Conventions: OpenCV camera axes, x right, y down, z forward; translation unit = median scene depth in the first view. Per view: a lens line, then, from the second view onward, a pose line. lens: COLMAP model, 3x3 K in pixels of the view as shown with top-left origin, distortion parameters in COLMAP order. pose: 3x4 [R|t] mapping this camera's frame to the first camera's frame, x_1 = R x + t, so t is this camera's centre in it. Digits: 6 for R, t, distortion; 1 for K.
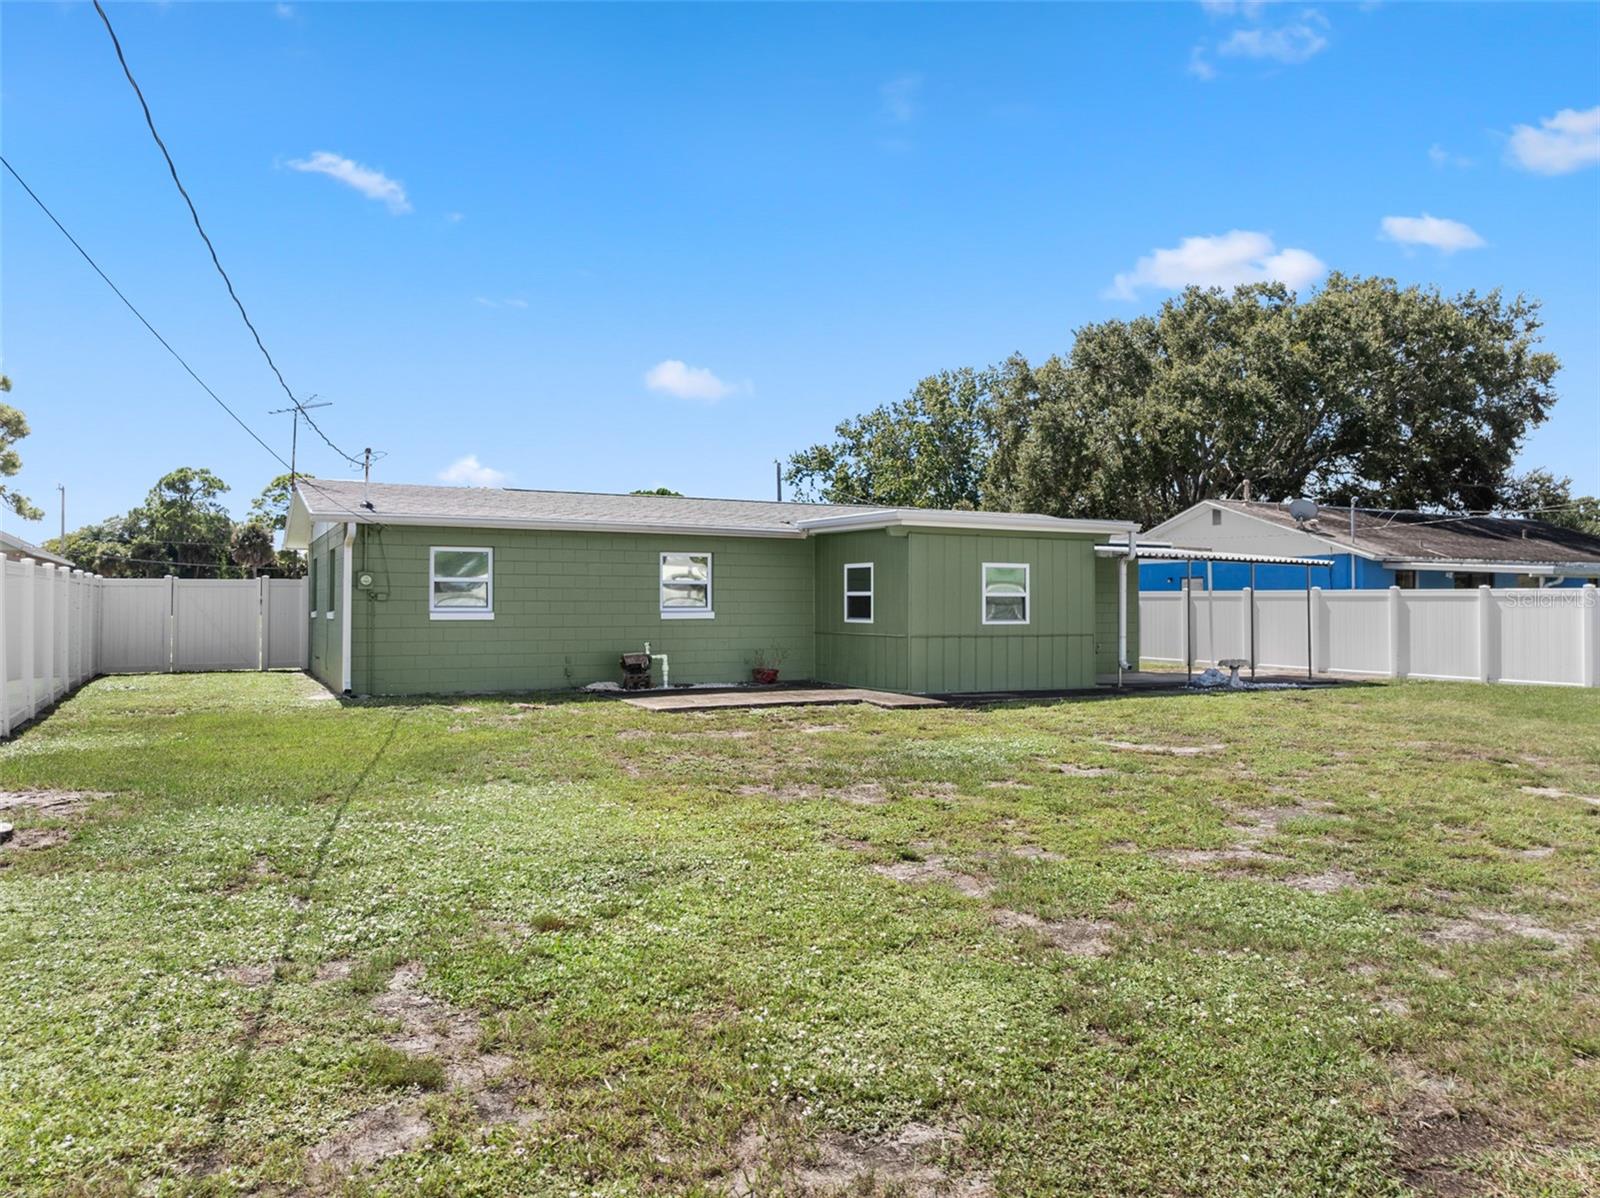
lens RADIAL K [[1162.4, 0, 800.0], [0, 1162.4, 599.0], [0, 0, 1]] dist [-0.035313, 0.000816]
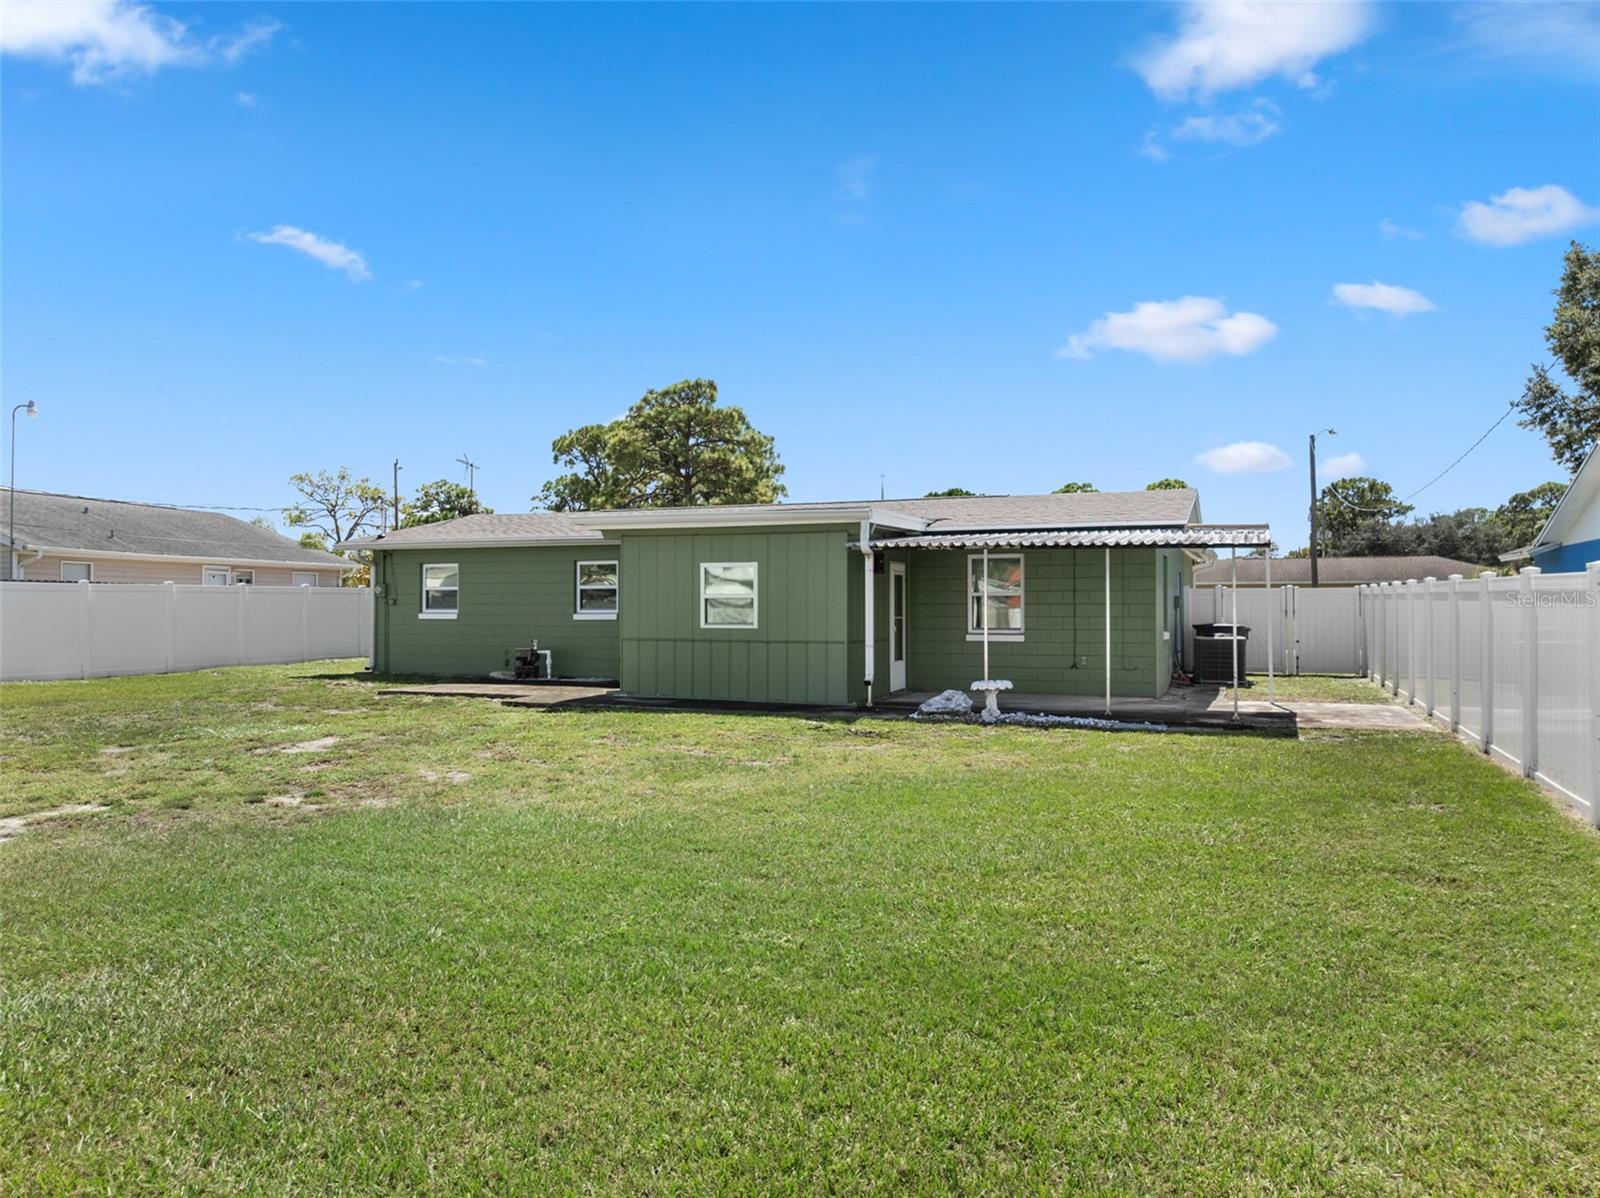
lens RADIAL K [[1162.4, 0, 800.0], [0, 1162.4, 599.0], [0, 0, 1]] dist [-0.035313, 0.000816]
pose [[0.628694, -0.005717, -0.777631, 0.948244], [0.005238, 0.999981, -0.003117, 0.001393], [0.777635, -0.002114, 0.628713, 0.465198]]
